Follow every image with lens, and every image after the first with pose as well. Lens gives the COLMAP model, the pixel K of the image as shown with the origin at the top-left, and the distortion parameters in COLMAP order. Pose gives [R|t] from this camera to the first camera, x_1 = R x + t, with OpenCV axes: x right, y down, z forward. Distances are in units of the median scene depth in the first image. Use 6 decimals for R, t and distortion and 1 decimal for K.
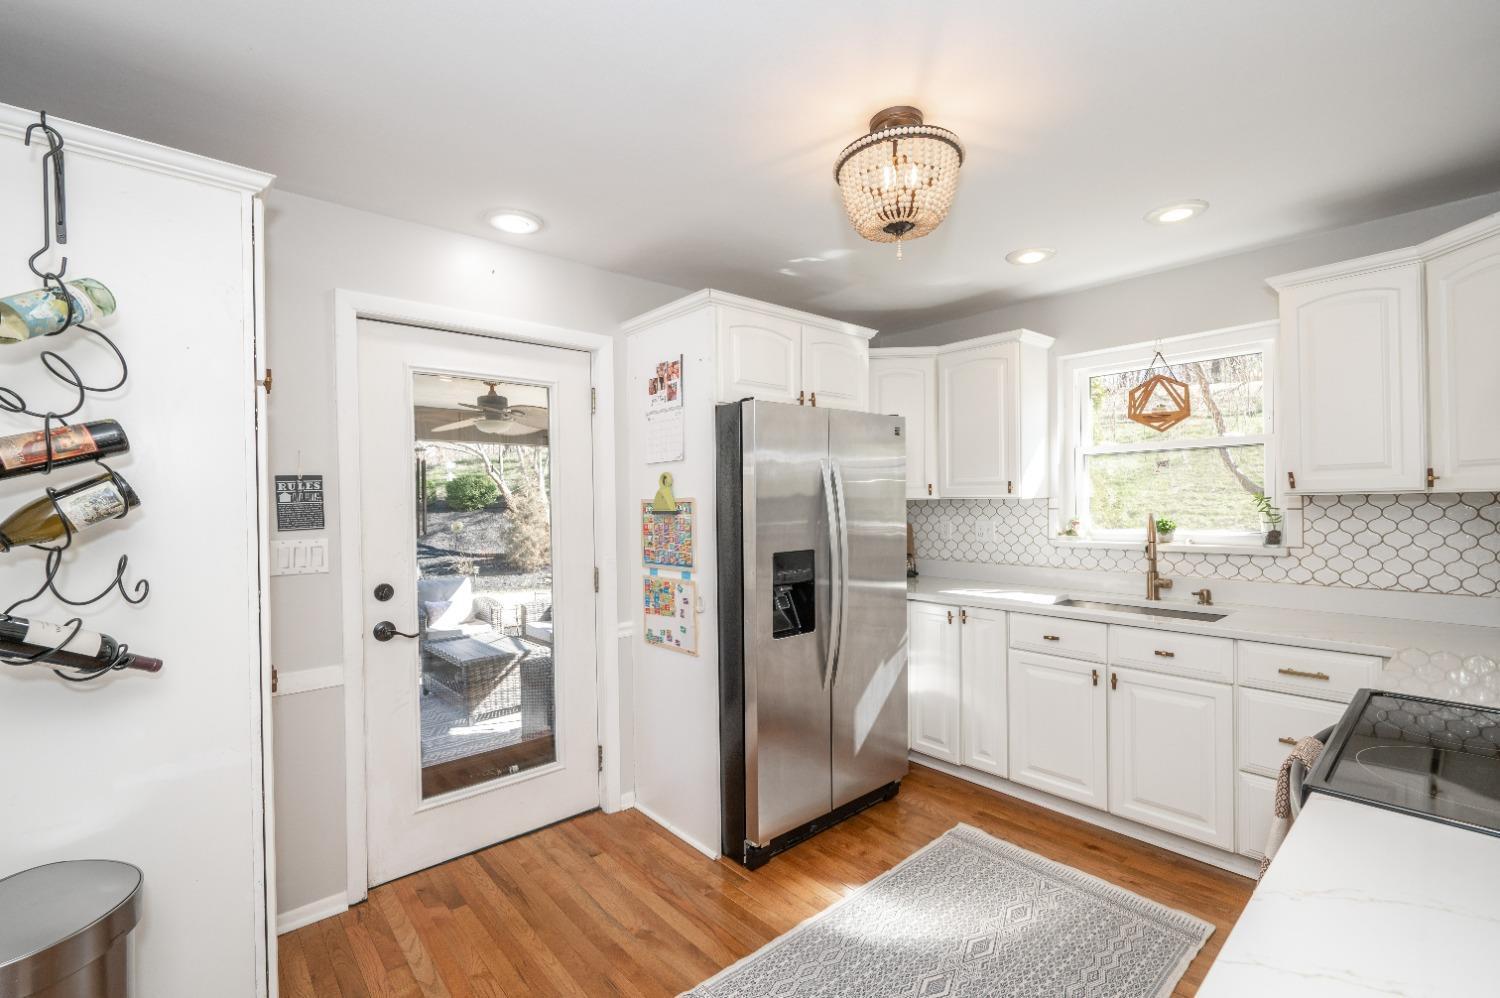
lens RADIAL K [[662.5, 0, 749.9], [0, 662.5, 504.5], [0, 0, 1]] dist [0.000061, 0.000113]
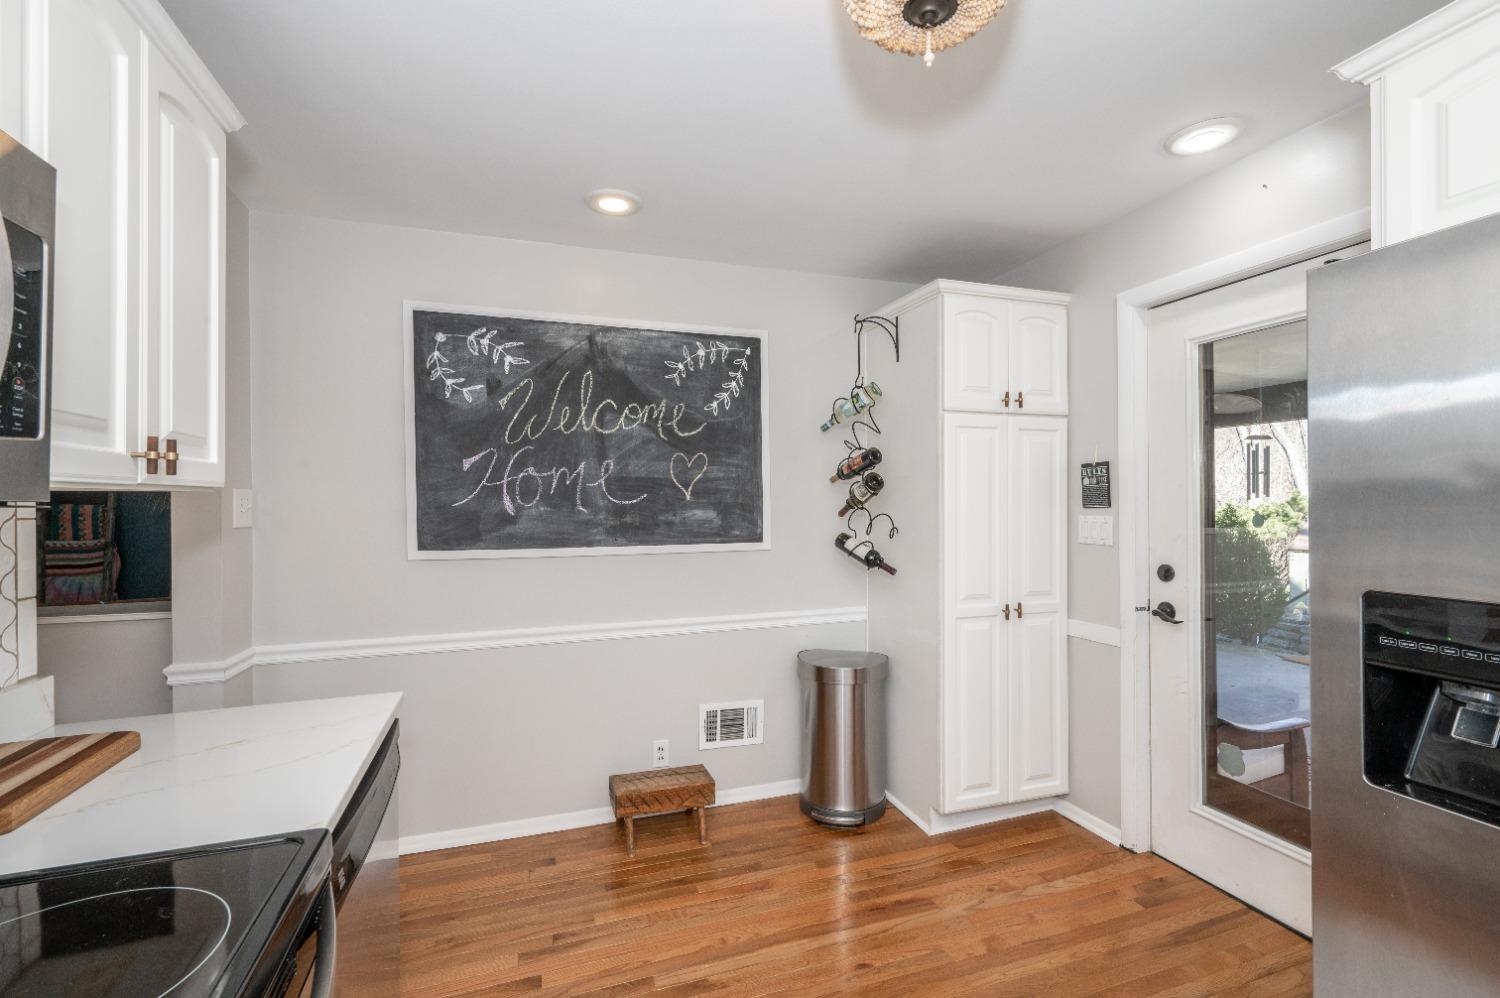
lens RADIAL K [[662.5, 0, 747.8], [0, 662.5, 495.2], [0, 0, 1]] dist [0.000061, 0.000113]
pose [[-0.378637, 0.012331, -0.925463, 0.670845], [0.007640, 0.999919, 0.010198, -0.001803], [0.925514, -0.003209, -0.378700, 0.850381]]
